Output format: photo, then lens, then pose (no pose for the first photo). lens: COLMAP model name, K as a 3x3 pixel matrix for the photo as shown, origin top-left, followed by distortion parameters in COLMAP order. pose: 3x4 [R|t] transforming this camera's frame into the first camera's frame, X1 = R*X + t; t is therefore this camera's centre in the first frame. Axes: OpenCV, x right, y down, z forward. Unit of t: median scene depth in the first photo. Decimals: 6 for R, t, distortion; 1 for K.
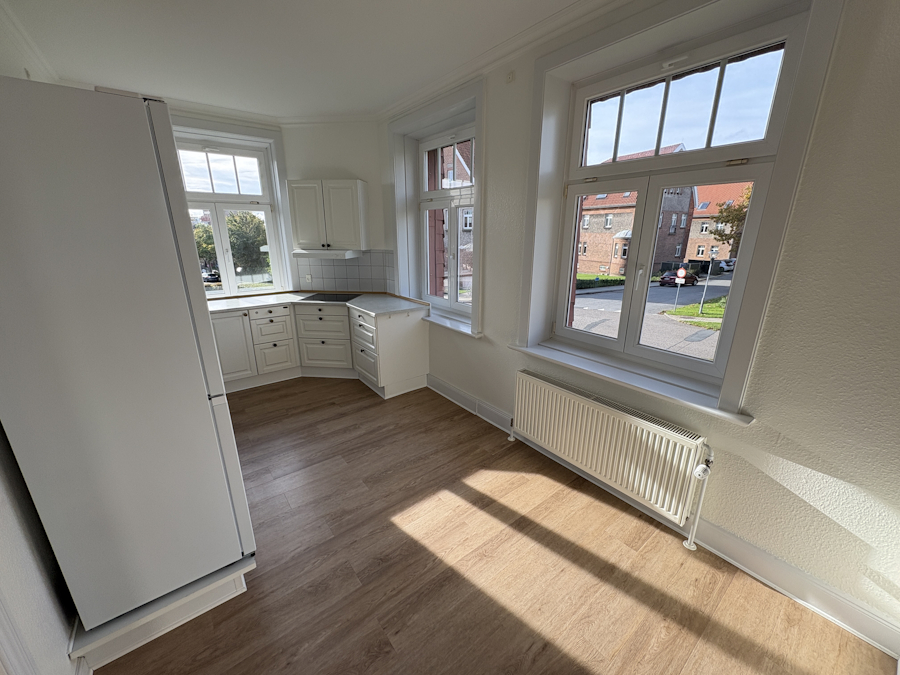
lens RADIAL K [[362.9, 0, 451.4], [0, 362.9, 343.0], [0, 0, 1]] dist [-0.000631, 0.000378]
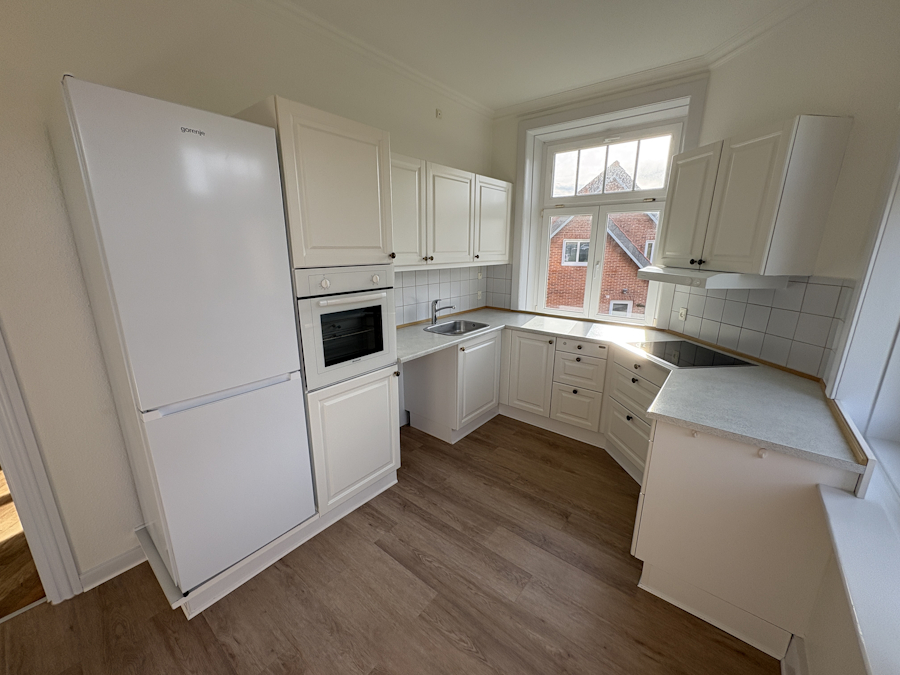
lens RADIAL K [[362.9, 0, 448.0], [0, 362.9, 338.8], [0, 0, 1]] dist [-0.000631, 0.000378]
pose [[0.231222, 0.245480, -0.941422, 0.223376], [-0.291306, 0.940719, 0.173749, -0.277592], [0.928266, 0.234067, 0.289024, 0.991933]]
